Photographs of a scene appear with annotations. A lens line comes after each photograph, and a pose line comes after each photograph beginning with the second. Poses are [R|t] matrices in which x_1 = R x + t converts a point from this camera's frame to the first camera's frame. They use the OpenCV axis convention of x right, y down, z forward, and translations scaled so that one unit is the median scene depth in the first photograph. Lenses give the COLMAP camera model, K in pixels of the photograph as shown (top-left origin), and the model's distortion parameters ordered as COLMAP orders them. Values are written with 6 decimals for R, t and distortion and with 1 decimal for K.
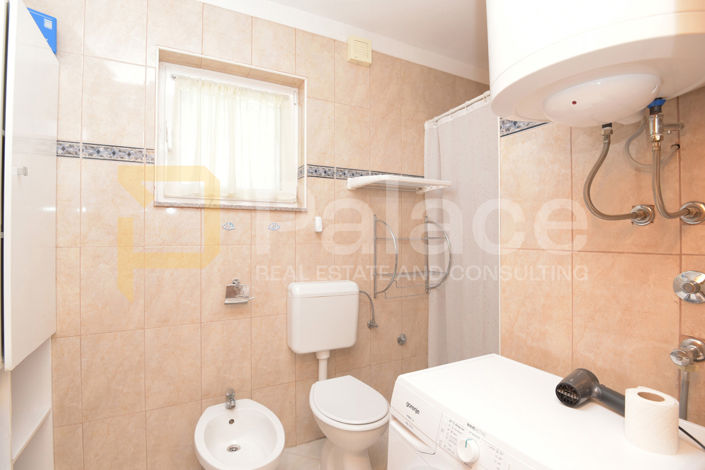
lens RADIAL K [[341.2, 0, 327.0], [0, 341.2, 233.4], [0, 0, 1]] dist [-0.013087, -0.006400]
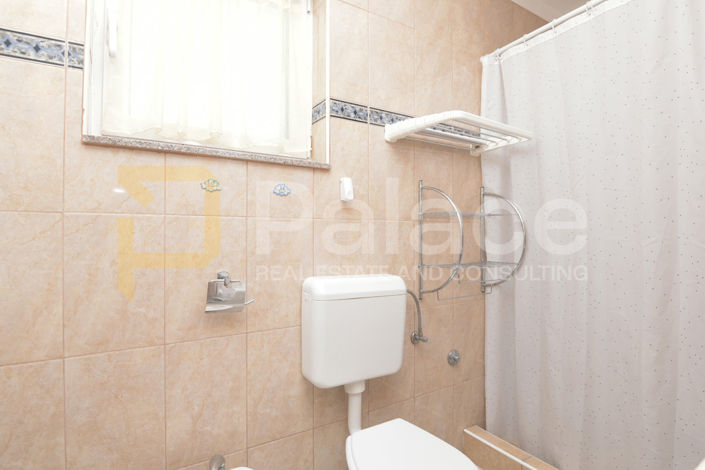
lens RADIAL K [[362.2, 0, 321.6], [0, 362.2, 233.1], [0, 0, 1]] dist [-0.019033, -0.005494]
pose [[0.998239, 0.005775, 0.059043, -0.133246], [-0.006426, 0.999921, 0.010846, 0.059260], [-0.058976, -0.011206, 0.998197, 0.351806]]
